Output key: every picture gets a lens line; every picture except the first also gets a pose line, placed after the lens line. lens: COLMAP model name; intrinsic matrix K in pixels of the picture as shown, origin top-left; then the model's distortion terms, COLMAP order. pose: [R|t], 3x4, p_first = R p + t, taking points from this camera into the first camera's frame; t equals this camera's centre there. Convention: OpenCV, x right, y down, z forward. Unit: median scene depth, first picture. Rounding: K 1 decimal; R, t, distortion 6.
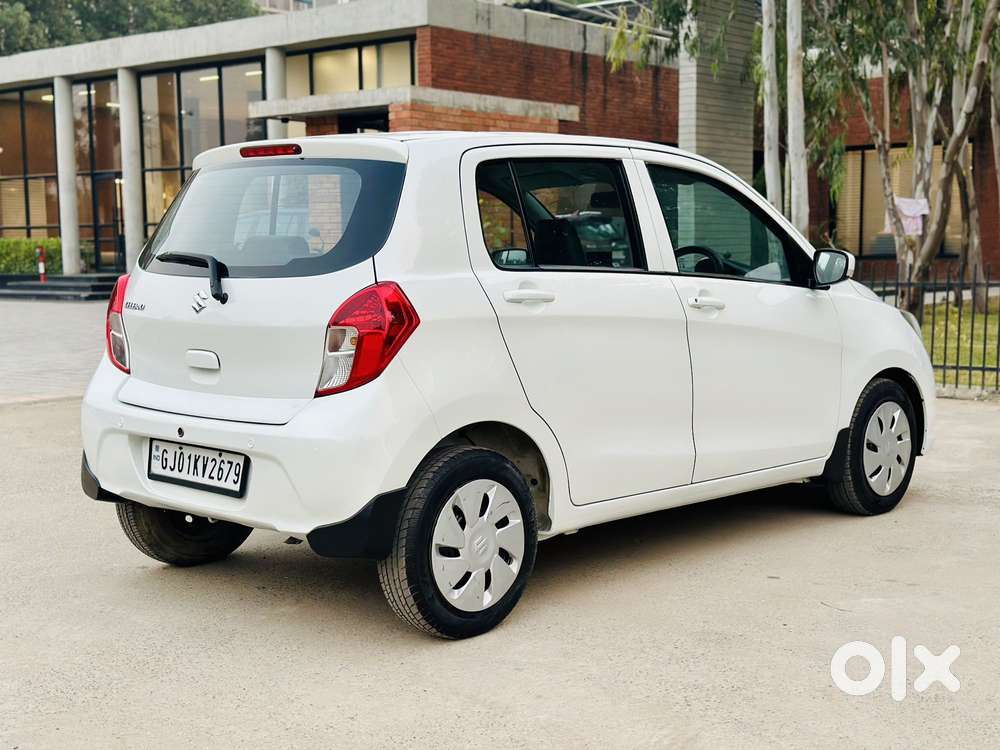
lens RADIAL K [[1391.3, 0, 500.0], [0, 1391.3, 375.0], [0, 0, 1]] dist [0.220523, -0.551323]
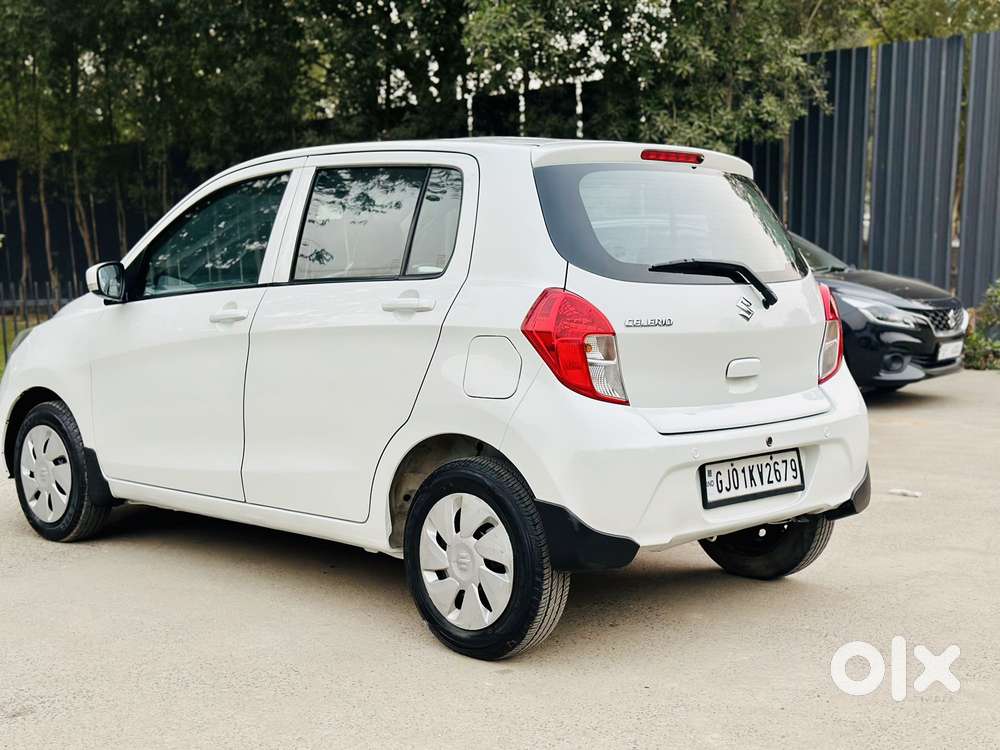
lens RADIAL K [[1391.3, 0, 500.0], [0, 1391.3, 375.0], [0, 0, 1]] dist [0.220523, -0.551323]
pose [[0.005460, -0.079209, 0.996843, -0.656182], [0.097841, 0.992117, 0.078298, -0.055052], [-0.995187, 0.097105, 0.013166, 0.638858]]
